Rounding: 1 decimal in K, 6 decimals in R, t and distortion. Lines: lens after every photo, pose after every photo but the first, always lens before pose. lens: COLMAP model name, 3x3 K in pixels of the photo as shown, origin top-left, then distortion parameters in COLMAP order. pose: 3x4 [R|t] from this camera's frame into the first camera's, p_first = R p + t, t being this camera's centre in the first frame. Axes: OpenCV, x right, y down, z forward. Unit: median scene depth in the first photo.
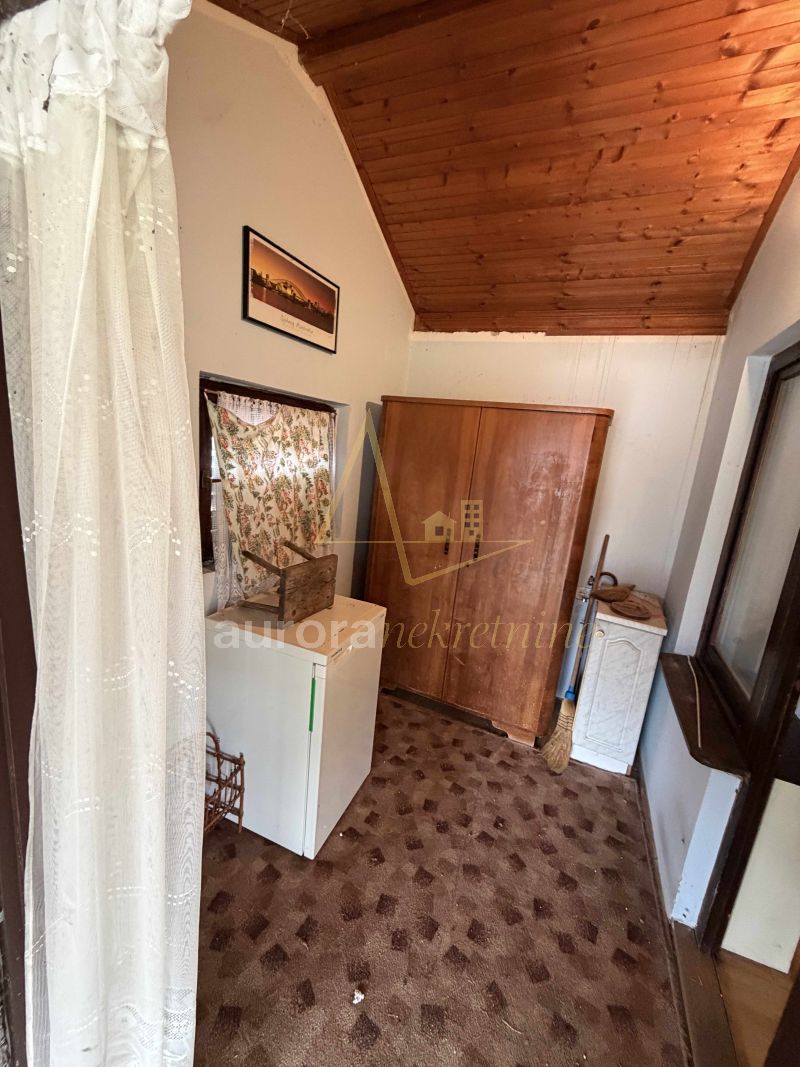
lens RADIAL K [[423.9, 0, 400.1], [0, 423.9, 530.9], [0, 0, 1]] dist [0.000006, -0.000119]
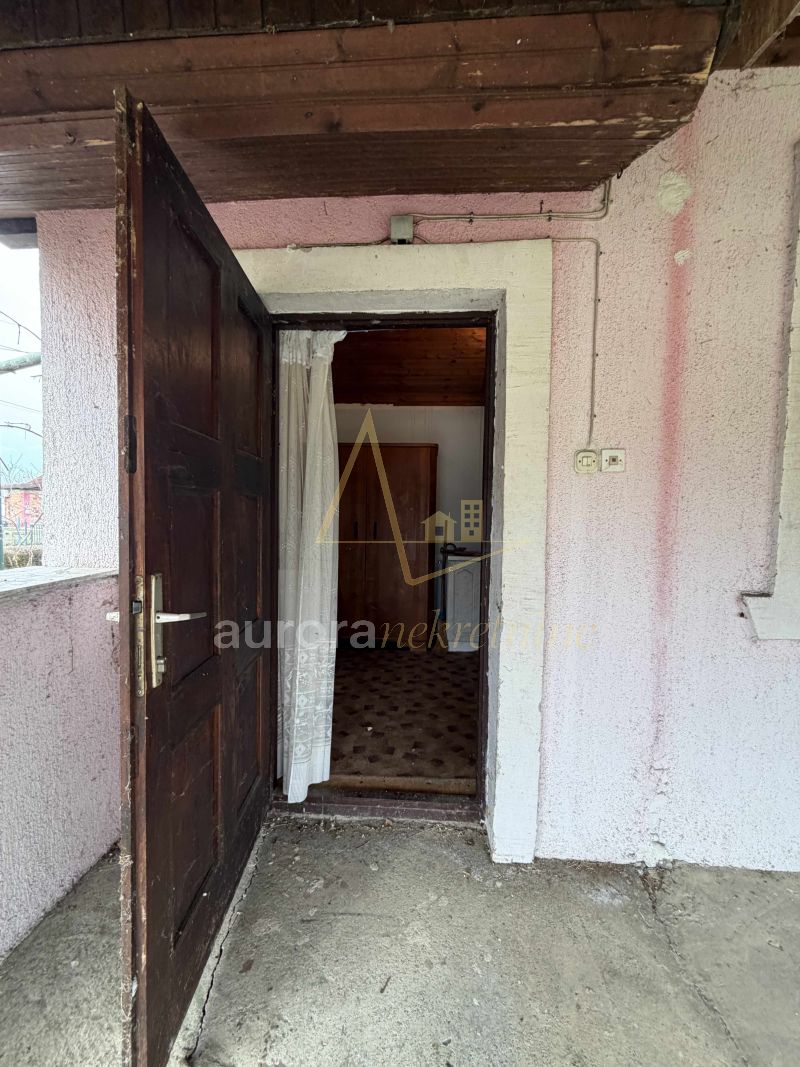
lens RADIAL K [[423.9, 0, 400.1], [0, 423.9, 530.9], [0, 0, 1]] dist [0.000006, -0.000119]
pose [[0.930791, -0.100854, 0.351365, -0.351383], [0.149389, 0.982206, -0.113815, 0.282023], [-0.333634, 0.158428, 0.929295, -0.627265]]
